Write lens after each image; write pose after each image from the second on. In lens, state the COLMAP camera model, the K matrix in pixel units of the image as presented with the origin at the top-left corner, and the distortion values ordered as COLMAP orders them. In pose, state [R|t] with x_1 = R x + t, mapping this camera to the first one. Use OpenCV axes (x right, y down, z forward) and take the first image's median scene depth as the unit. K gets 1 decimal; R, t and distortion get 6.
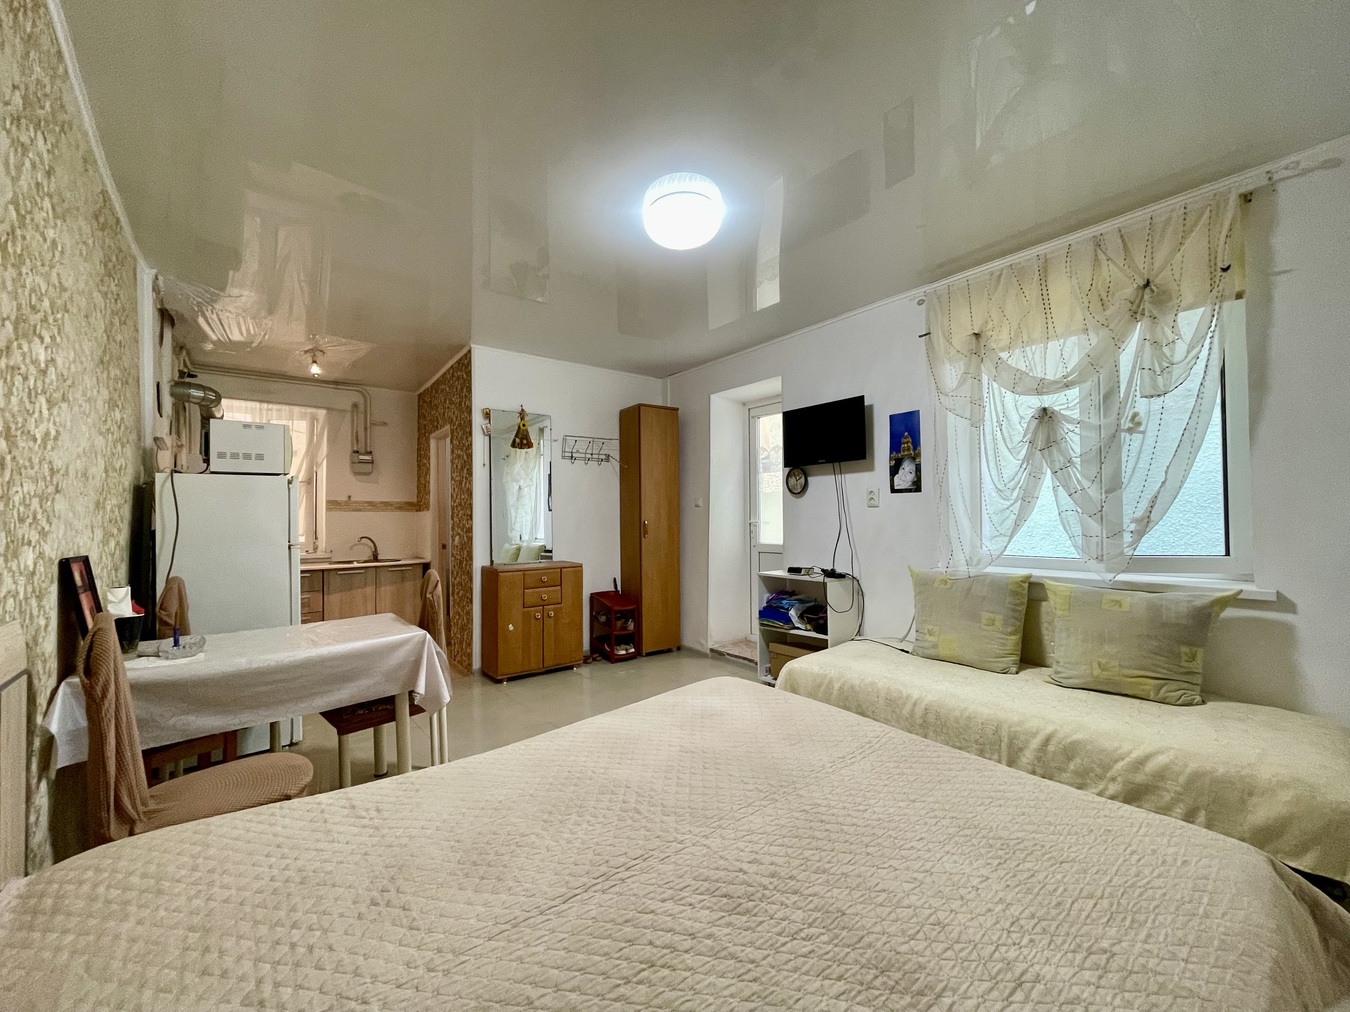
lens RADIAL K [[543.1, 0, 673.3], [0, 543.1, 509.0], [0, 0, 1]] dist [-0.004728, 0.000989]
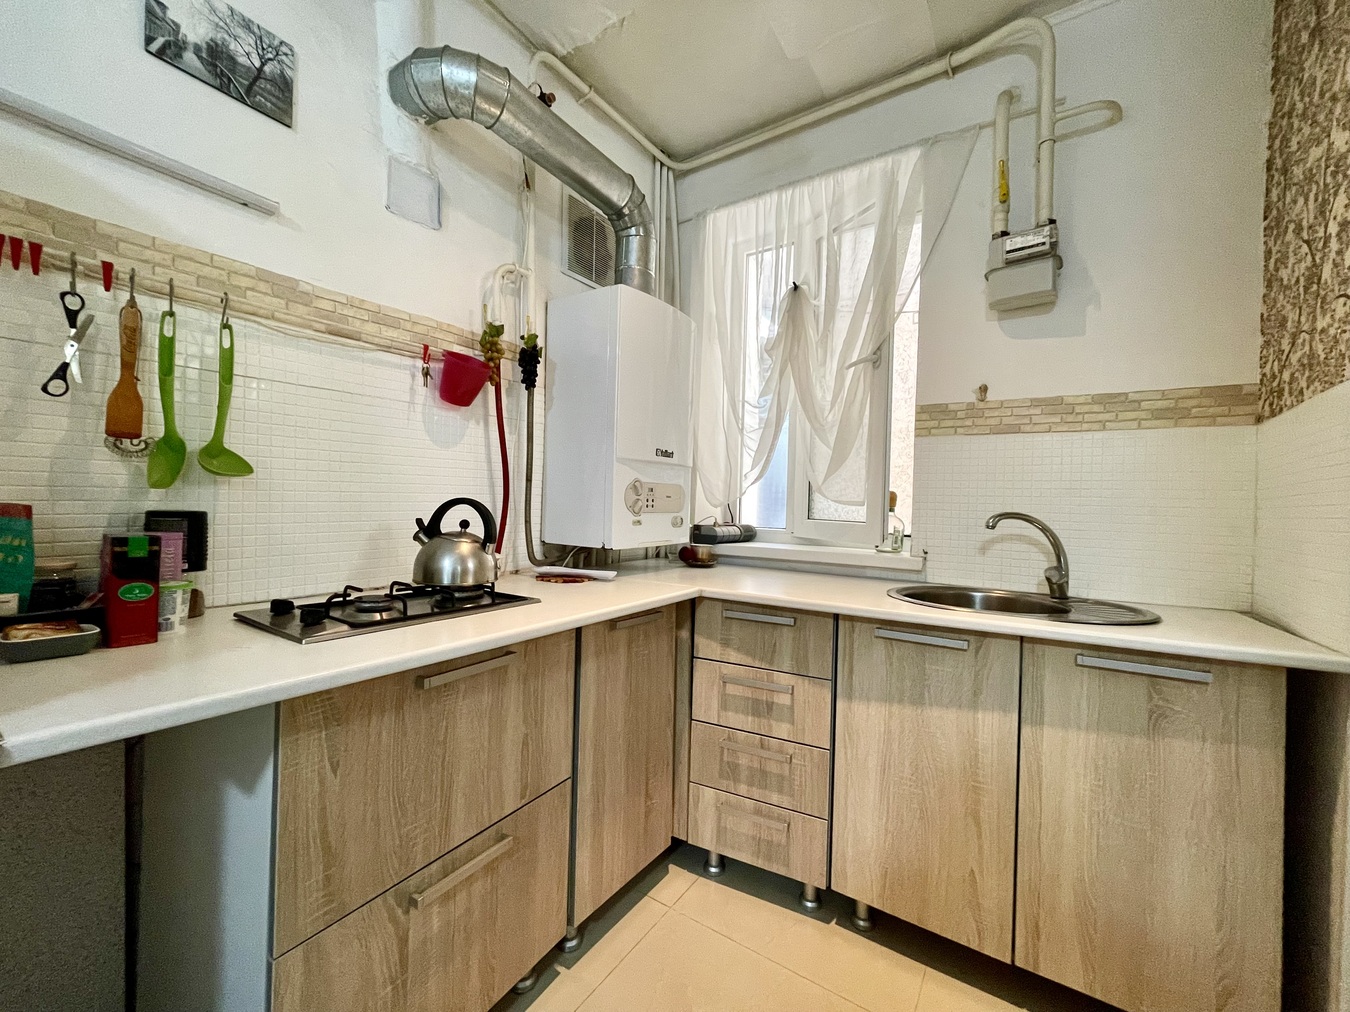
lens RADIAL K [[543.1, 0, 674.3], [0, 543.1, 508.4], [0, 0, 1]] dist [-0.004728, 0.000989]
pose [[0.296589, 0.021105, -0.954772, -0.664736], [-0.013182, 0.999751, 0.018004, 0.087196], [0.954914, 0.007245, 0.296793, 1.415252]]
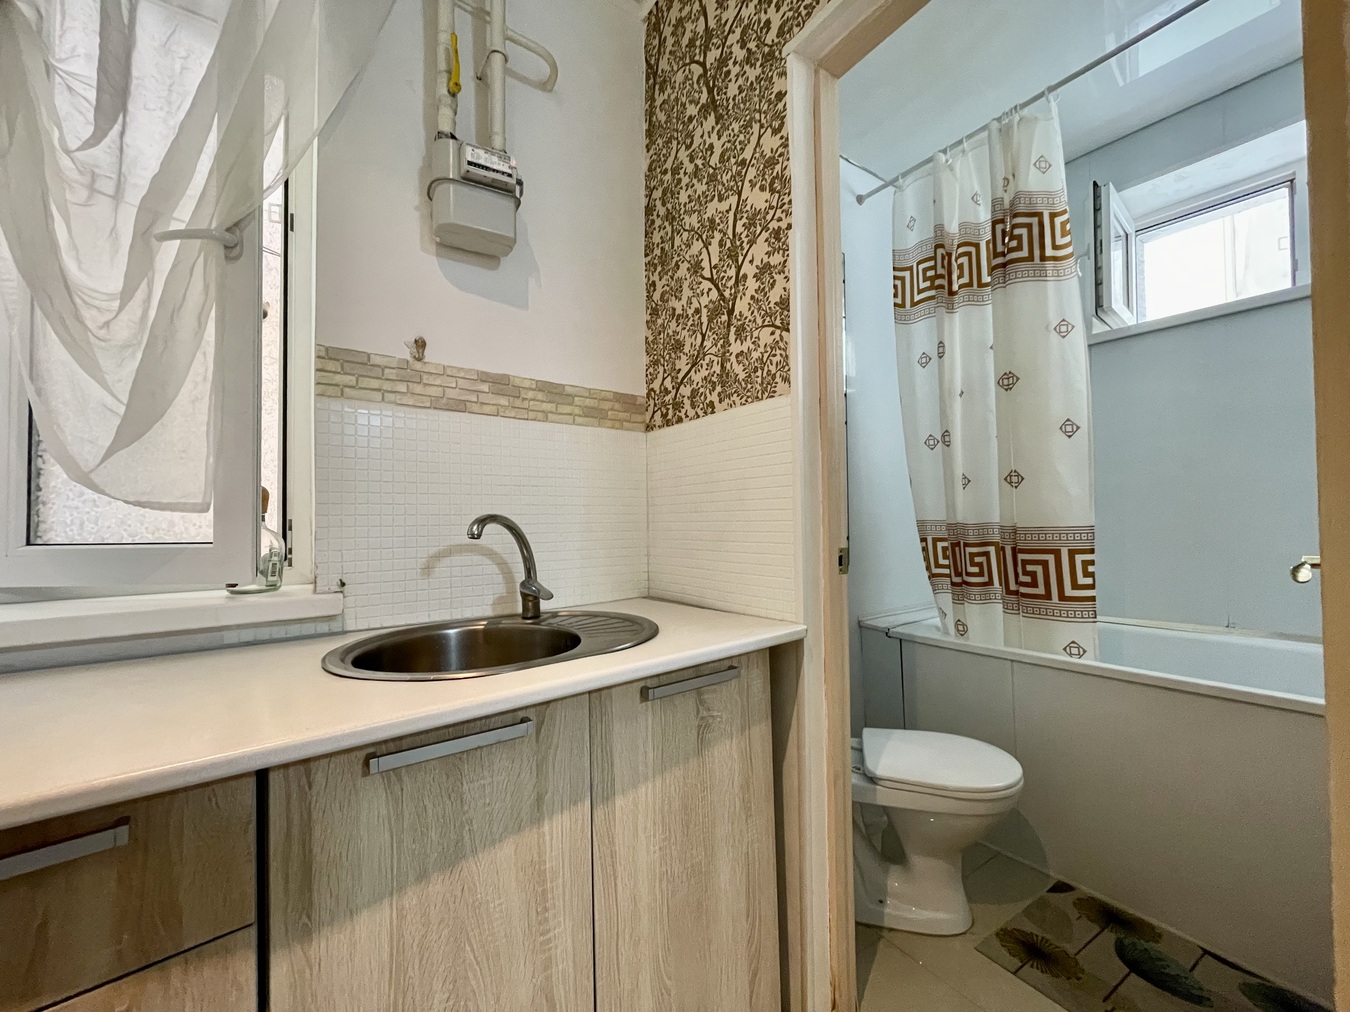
lens RADIAL K [[543.1, 0, 673.9], [0, 543.1, 507.9], [0, 0, 1]] dist [-0.004728, 0.000989]
pose [[0.999016, -0.006412, -0.043878, -0.930334], [0.006328, 0.999978, -0.002055, 0.093212], [0.043890, 0.001775, 0.999035, 1.503106]]
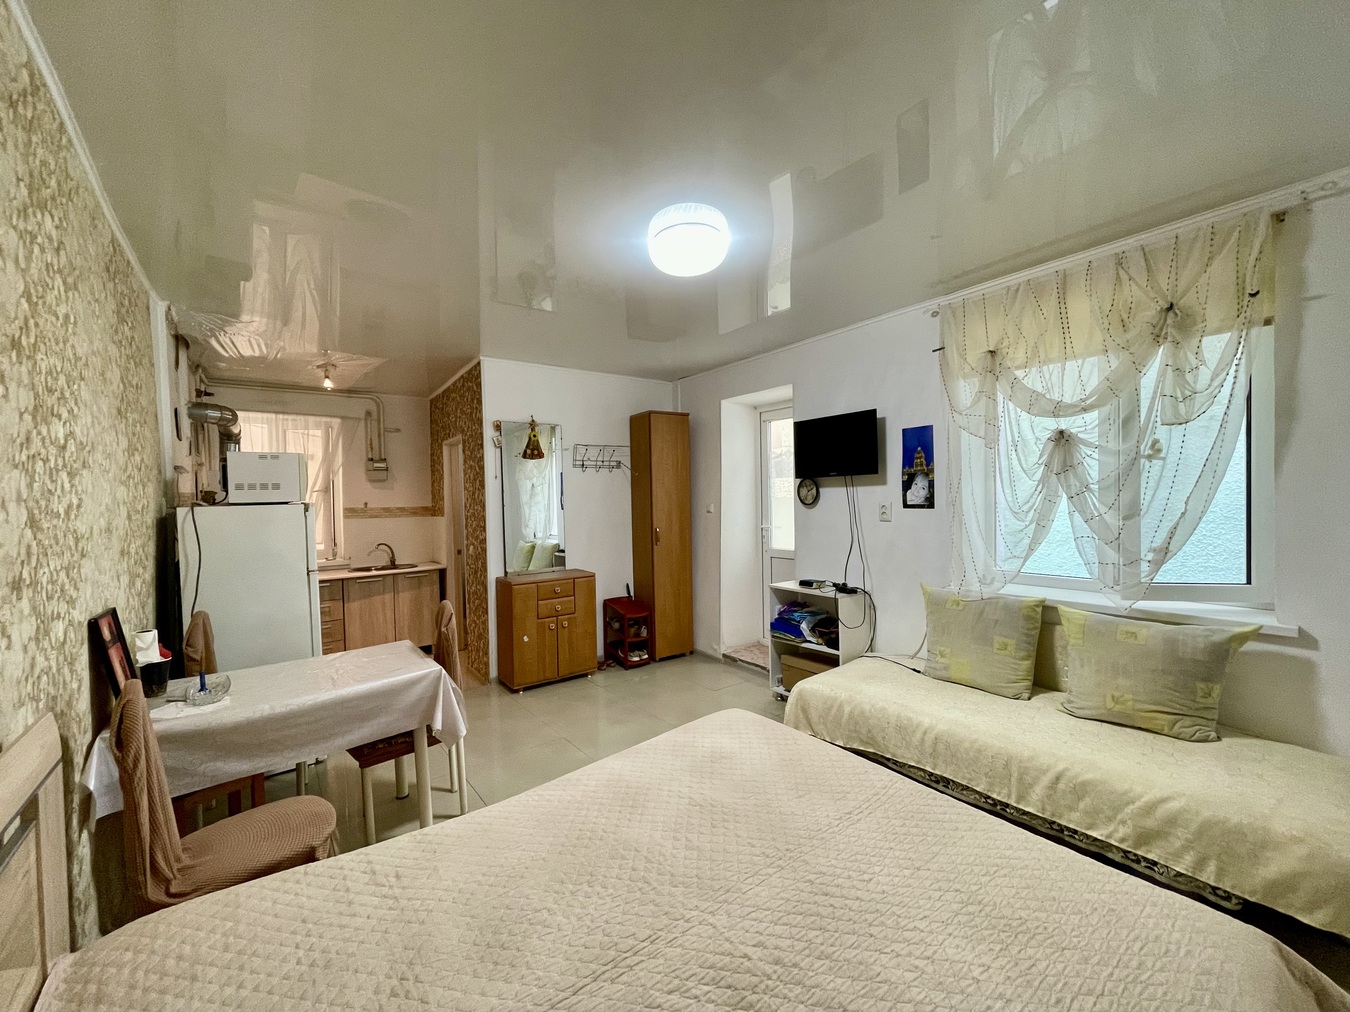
lens RADIAL K [[543.1, 0, 673.4], [0, 543.1, 508.9], [0, 0, 1]] dist [-0.004728, 0.000989]
pose [[0.999594, -0.010995, -0.026267, 0.009165], [0.011961, 0.999247, 0.036897, -0.084402], [0.025842, -0.037196, 0.998974, 0.000484]]
